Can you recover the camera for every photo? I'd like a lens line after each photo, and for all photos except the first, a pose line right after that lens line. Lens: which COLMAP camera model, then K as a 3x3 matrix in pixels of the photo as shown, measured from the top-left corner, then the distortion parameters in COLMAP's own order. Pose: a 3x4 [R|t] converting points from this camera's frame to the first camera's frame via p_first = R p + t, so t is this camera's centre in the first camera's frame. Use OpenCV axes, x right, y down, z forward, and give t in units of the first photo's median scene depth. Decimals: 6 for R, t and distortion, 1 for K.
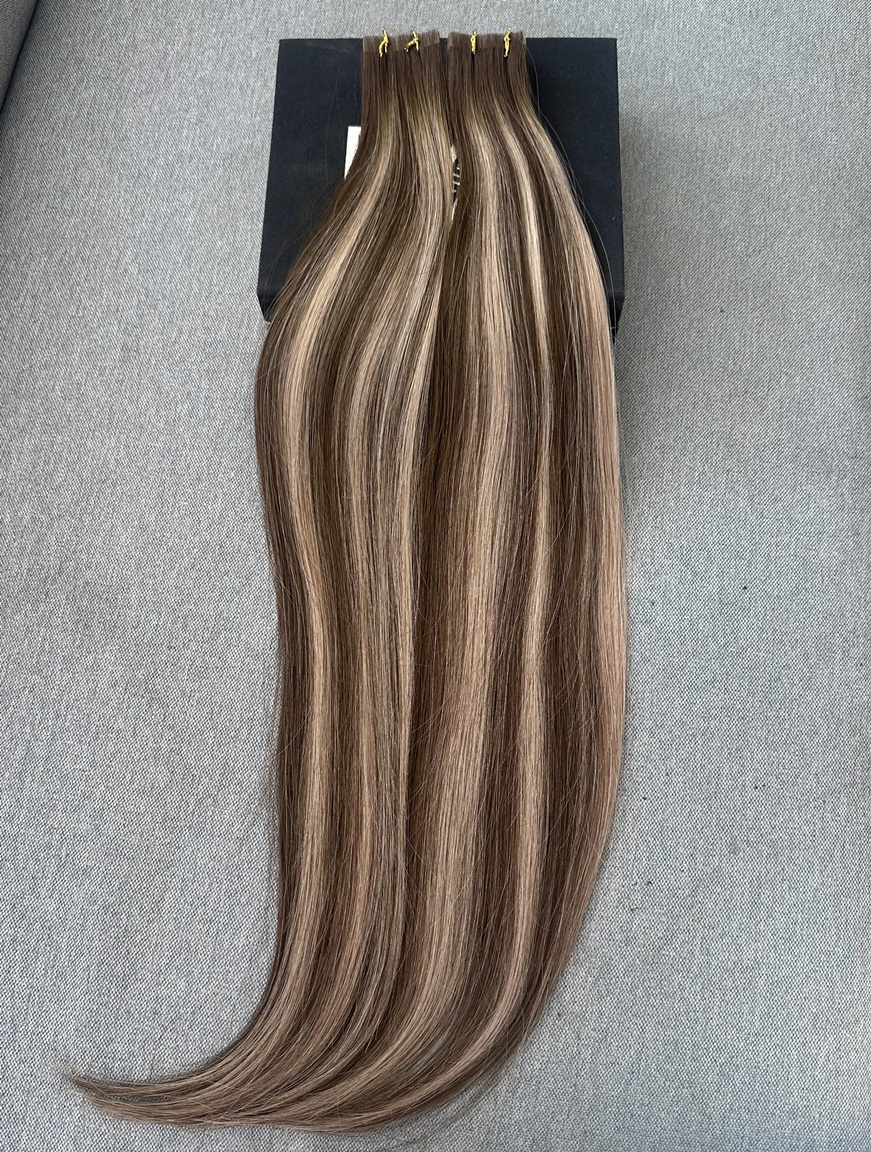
lens RADIAL K [[1107.3, 0, 442.9], [0, 1107.3, 668.2], [0, 0, 1]] dist [0.127469, -0.284965]
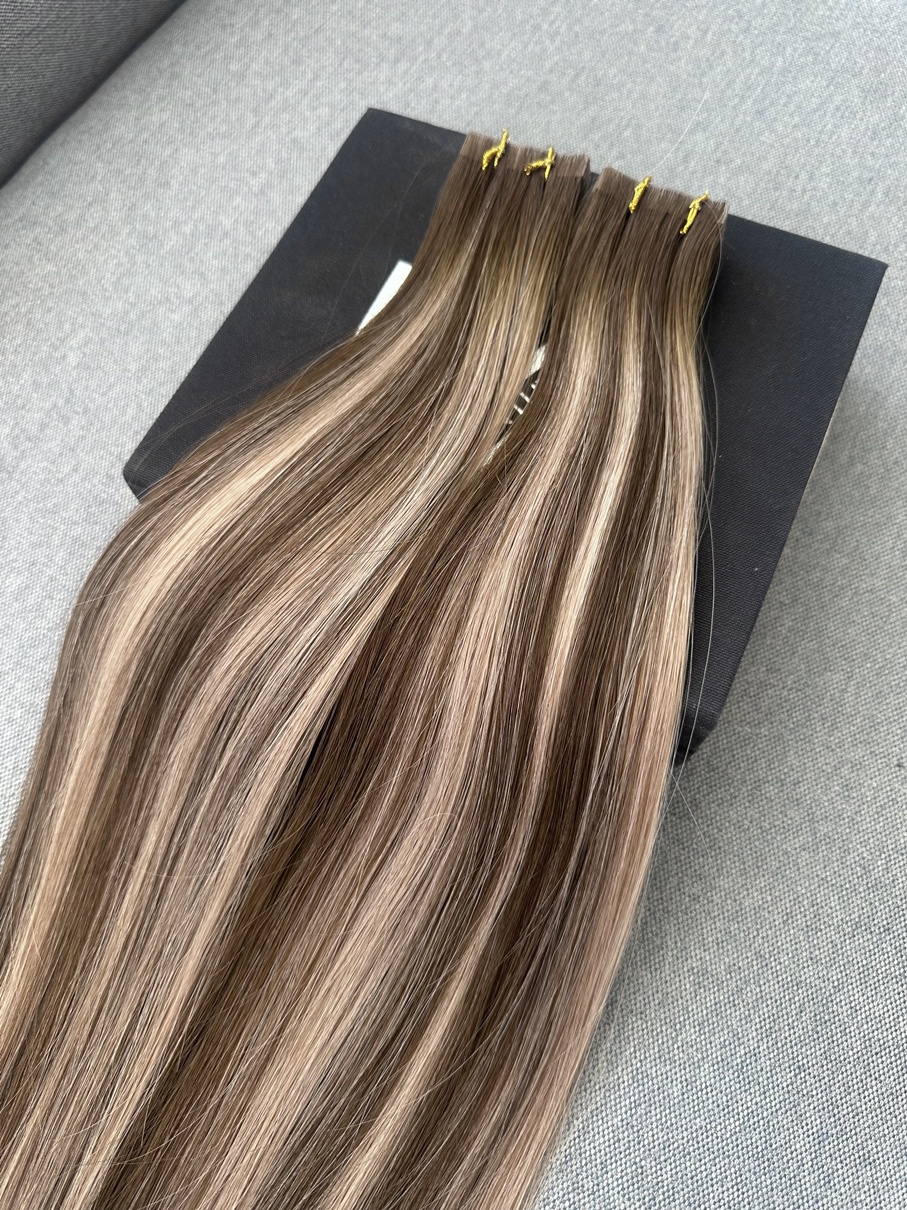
lens RADIAL K [[900.1, 0, 453.5], [0, 900.1, 605.0], [0, 0, 1]] dist [-0.005777, -0.005096]
pose [[0.914407, 0.370615, -0.162802, 0.093847], [-0.380446, 0.924218, -0.032881, -0.310522], [0.138278, 0.092004, 0.986111, 0.547886]]
